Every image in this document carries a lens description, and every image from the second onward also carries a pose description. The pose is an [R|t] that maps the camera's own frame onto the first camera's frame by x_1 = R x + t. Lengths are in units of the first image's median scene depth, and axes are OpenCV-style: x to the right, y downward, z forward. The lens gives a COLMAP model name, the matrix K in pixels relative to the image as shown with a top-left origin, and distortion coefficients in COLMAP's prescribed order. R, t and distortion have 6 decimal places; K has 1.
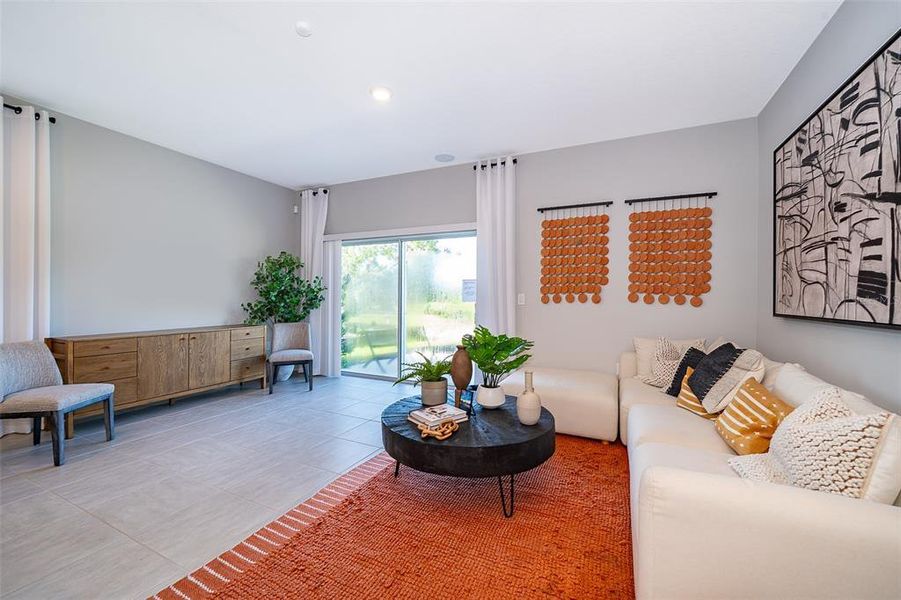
lens RADIAL K [[361.0, 0, 445.0], [0, 361.0, 297.3], [0, 0, 1]] dist [-0.000176, 0.000030]
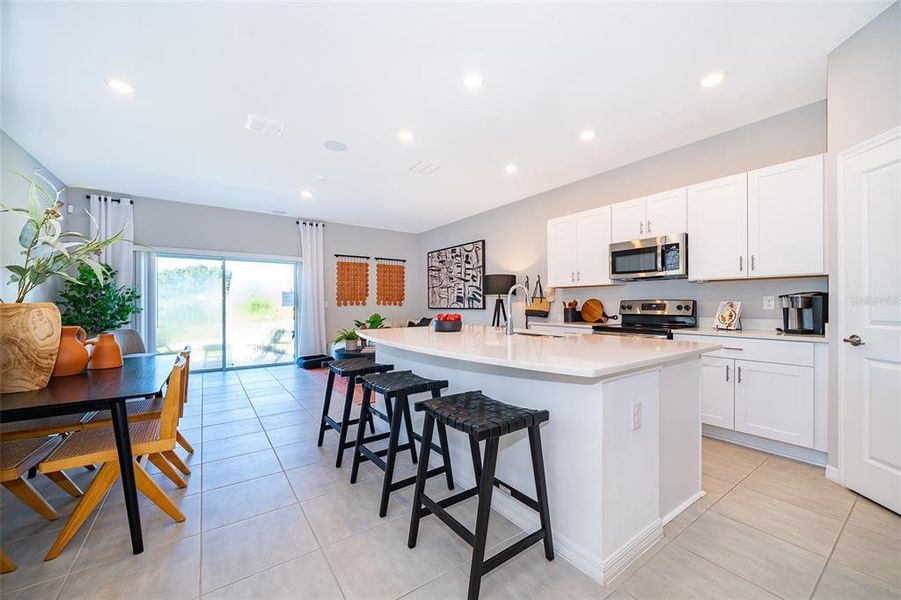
lens RADIAL K [[349.9, 0, 449.9], [0, 349.9, 303.1], [0, 0, 1]] dist [-0.008747, -0.000131]
pose [[0.486091, -0.008643, 0.873865, -1.538685], [0.007588, 0.999955, 0.005670, -0.007032], [-0.873875, 0.003875, 0.486135, -0.559624]]
